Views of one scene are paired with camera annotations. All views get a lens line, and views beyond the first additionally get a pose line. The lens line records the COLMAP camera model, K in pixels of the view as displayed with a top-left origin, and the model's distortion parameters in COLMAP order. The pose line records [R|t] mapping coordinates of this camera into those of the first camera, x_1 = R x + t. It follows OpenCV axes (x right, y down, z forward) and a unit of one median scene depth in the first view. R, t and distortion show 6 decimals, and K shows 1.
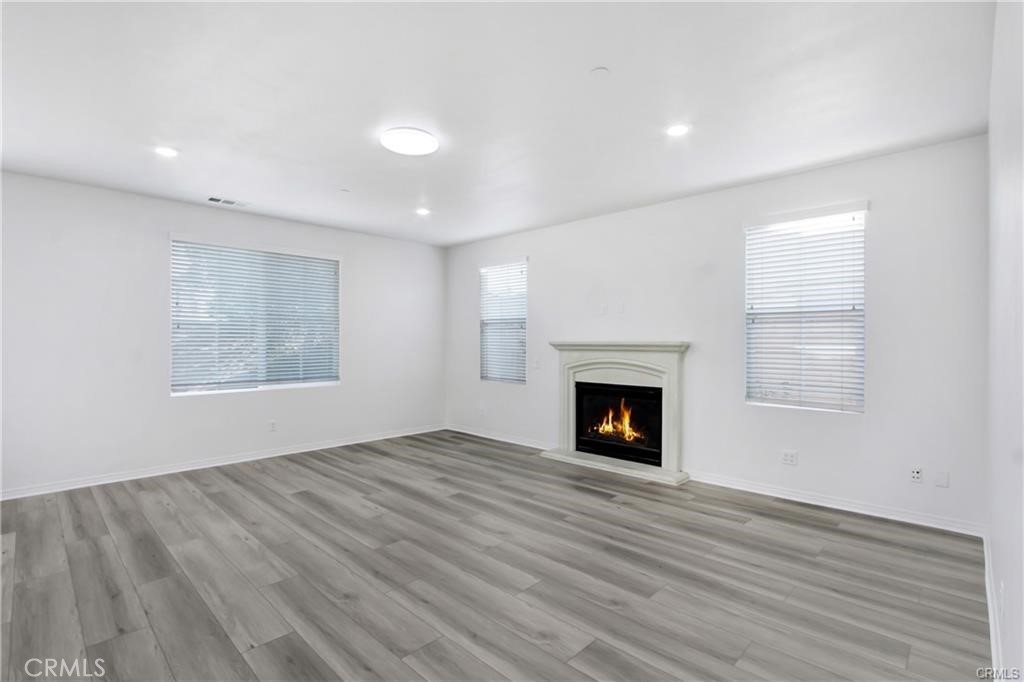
lens RADIAL K [[478.0, 0, 516.2], [0, 478.0, 340.2], [0, 0, 1]] dist [-0.008598, -0.000077]
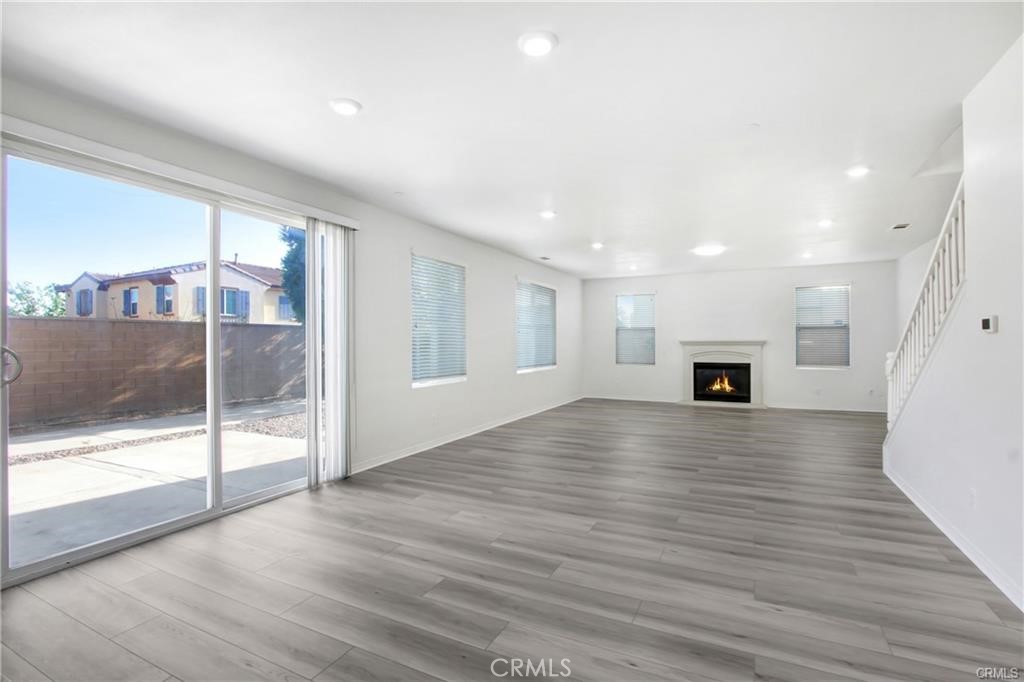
lens RADIAL K [[478.0, 0, 517.2], [0, 478.0, 340.5], [0, 0, 1]] dist [-0.008598, -0.000077]
pose [[0.959212, -0.006739, 0.282607, -1.195906], [0.005362, 0.999970, 0.005648, -0.011446], [-0.282636, -0.003902, 0.959219, -0.634385]]
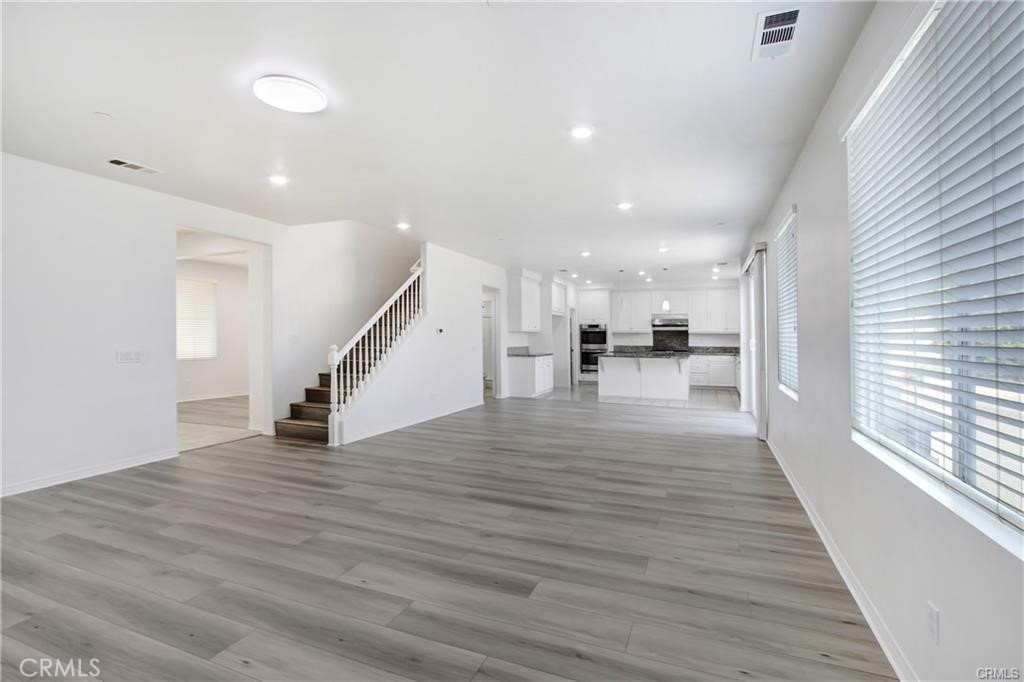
lens RADIAL K [[478.0, 0, 528.9], [0, 478.0, 333.4], [0, 0, 1]] dist [-0.008598, -0.000077]
pose [[-0.922674, -0.009474, -0.385464, -0.191694], [-0.004261, 0.999888, -0.014376, 0.009057], [0.385557, -0.011622, -0.922611, 1.337869]]
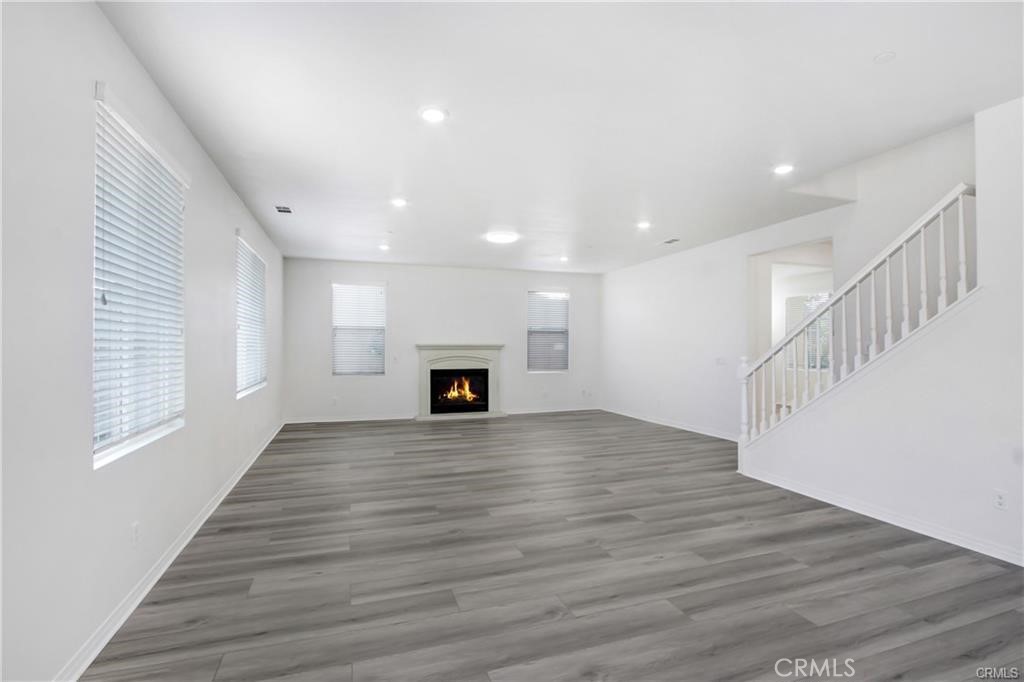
lens RADIAL K [[478.0, 0, 504.8], [0, 478.0, 341.3], [0, 0, 1]] dist [-0.008598, -0.000077]
pose [[0.476030, 0.004009, 0.879420, -1.312644], [-0.003979, 0.999989, -0.002405, -0.003161], [-0.879420, -0.002354, 0.476041, 0.056670]]
